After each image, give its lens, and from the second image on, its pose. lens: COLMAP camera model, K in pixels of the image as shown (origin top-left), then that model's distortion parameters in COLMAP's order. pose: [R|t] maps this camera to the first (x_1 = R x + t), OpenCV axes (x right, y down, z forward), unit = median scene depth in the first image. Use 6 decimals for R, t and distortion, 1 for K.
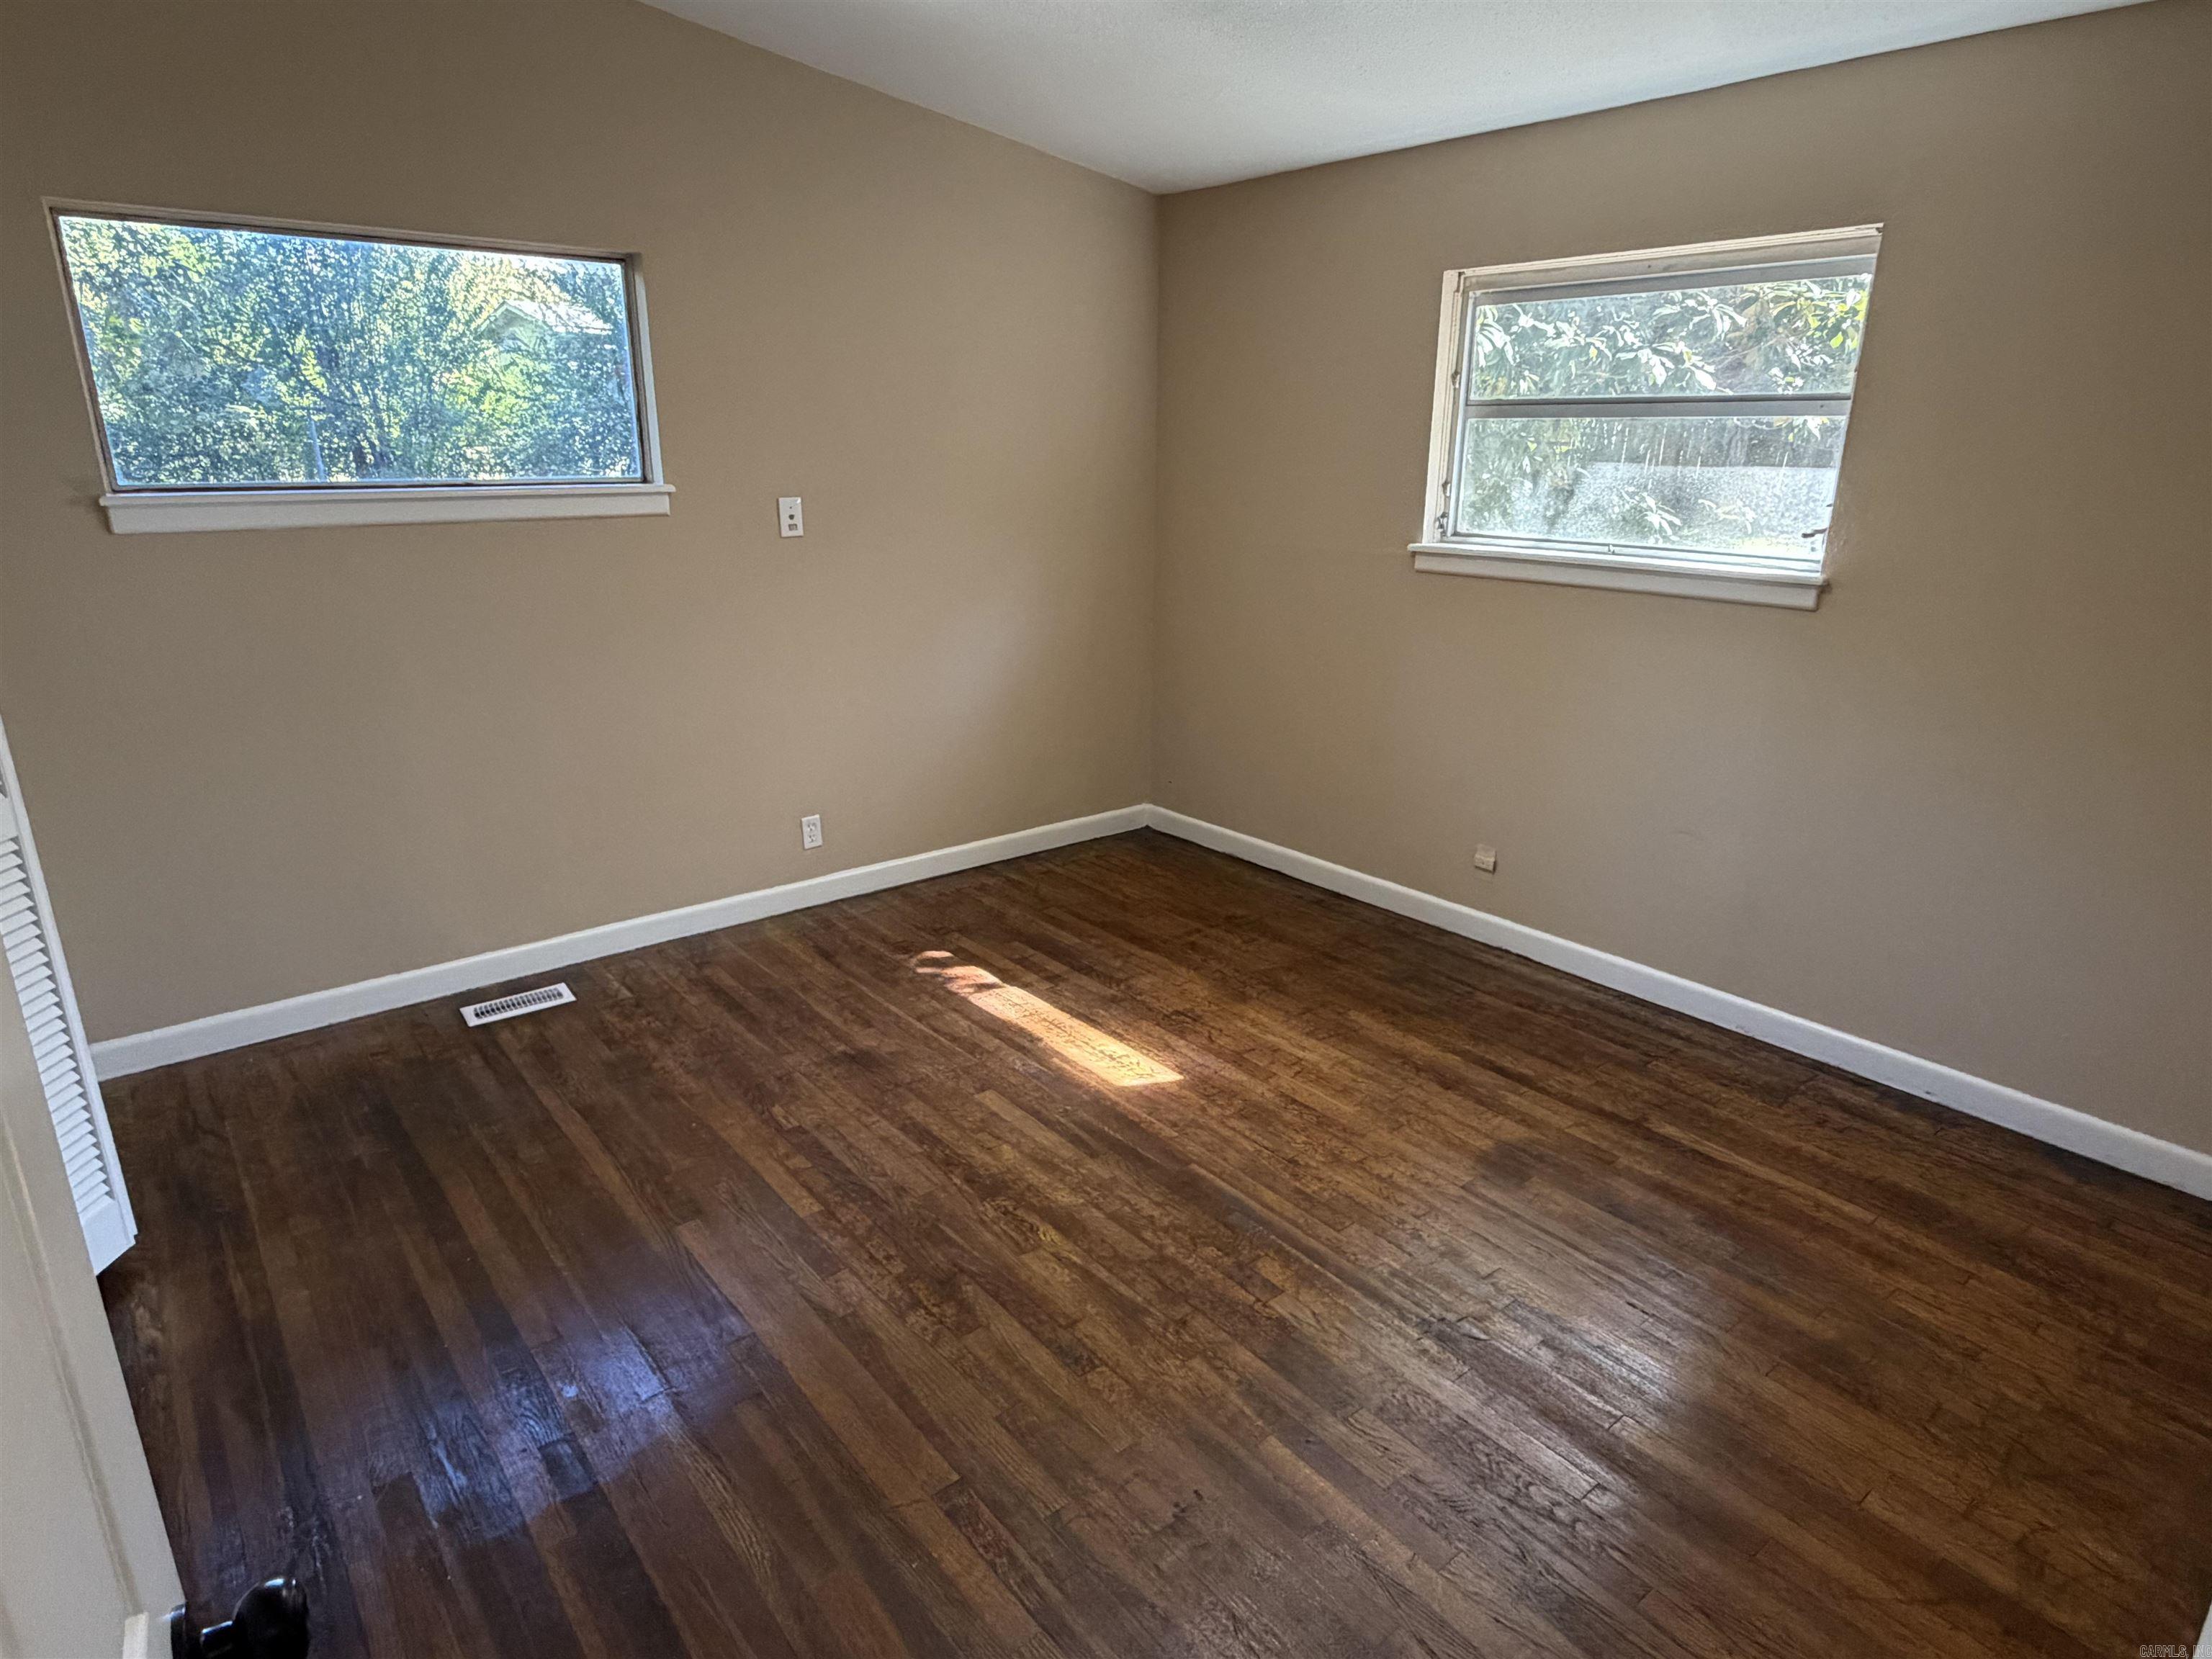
lens RADIAL K [[1255.0, 0, 1107.5], [0, 1255.0, 830.8], [0, 0, 1]] dist [0.003309, 0.001591]
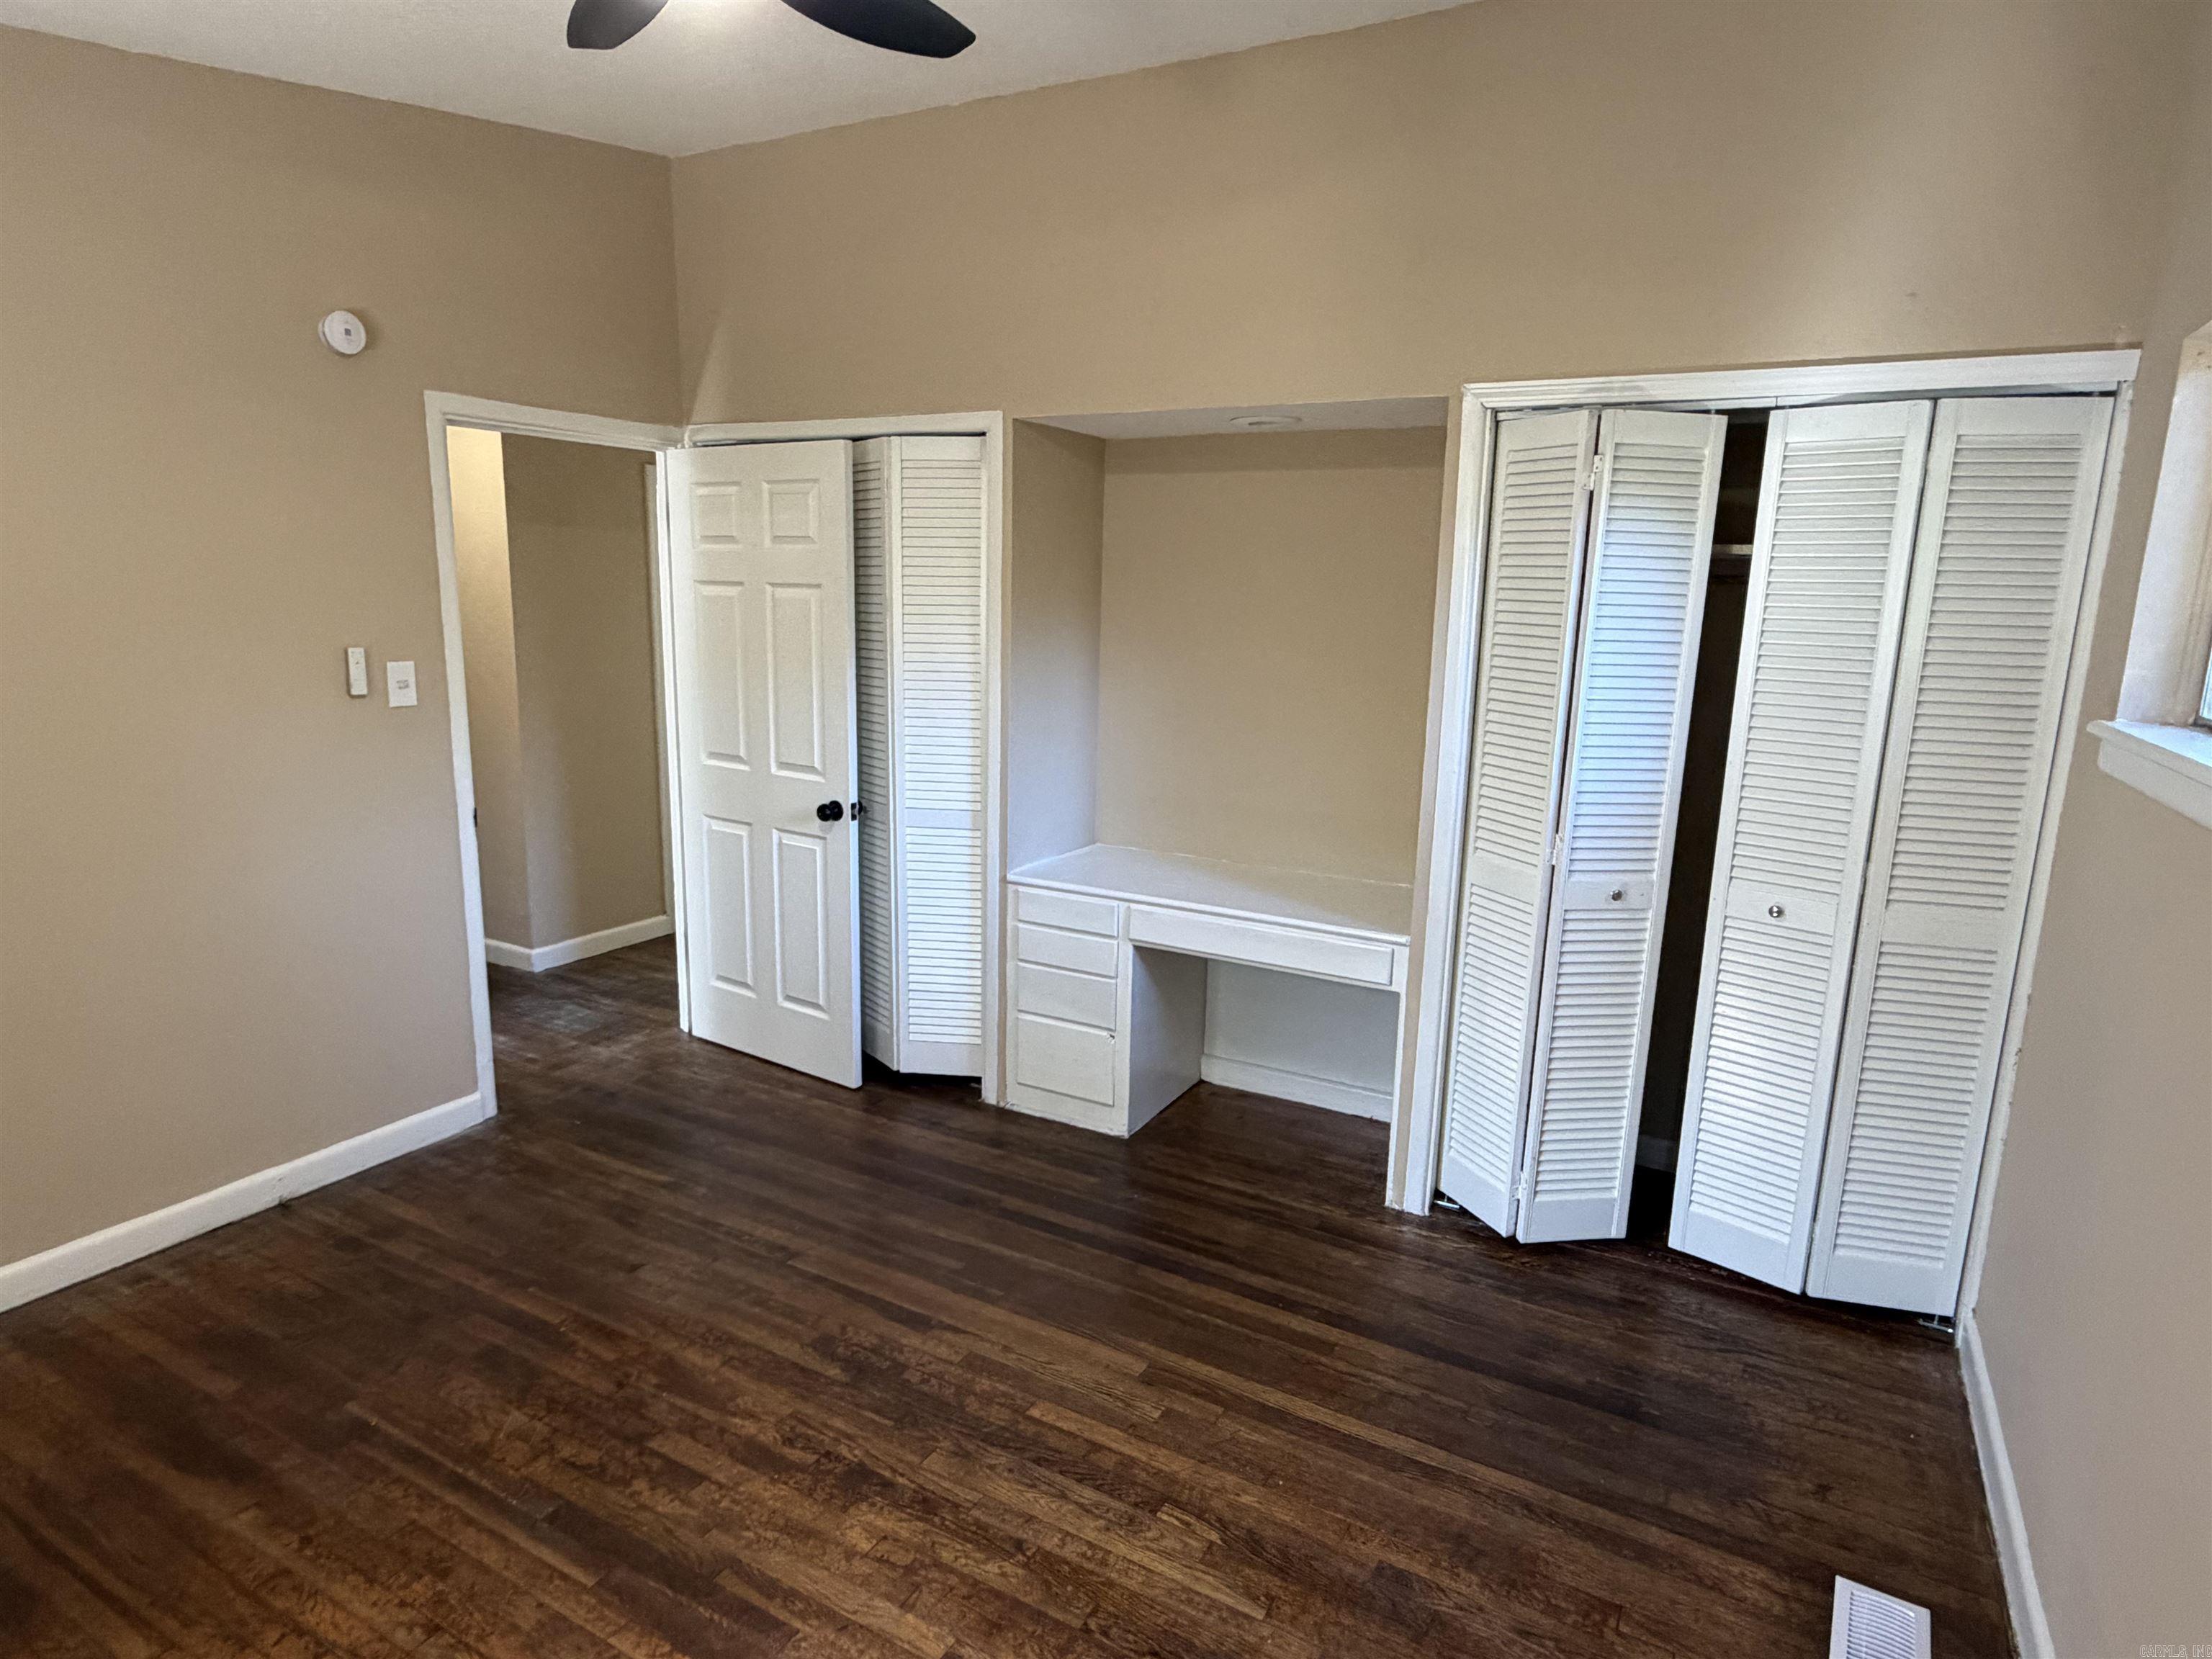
lens RADIAL K [[1255.0, 0, 1107.1], [0, 1255.0, 828.3], [0, 0, 1]] dist [0.003309, 0.001591]
pose [[-0.930967, 0.039724, -0.362935, 0.038050], [-0.140766, 0.878156, 0.457195, -0.498285], [0.336875, 0.476722, -0.811943, 1.525132]]
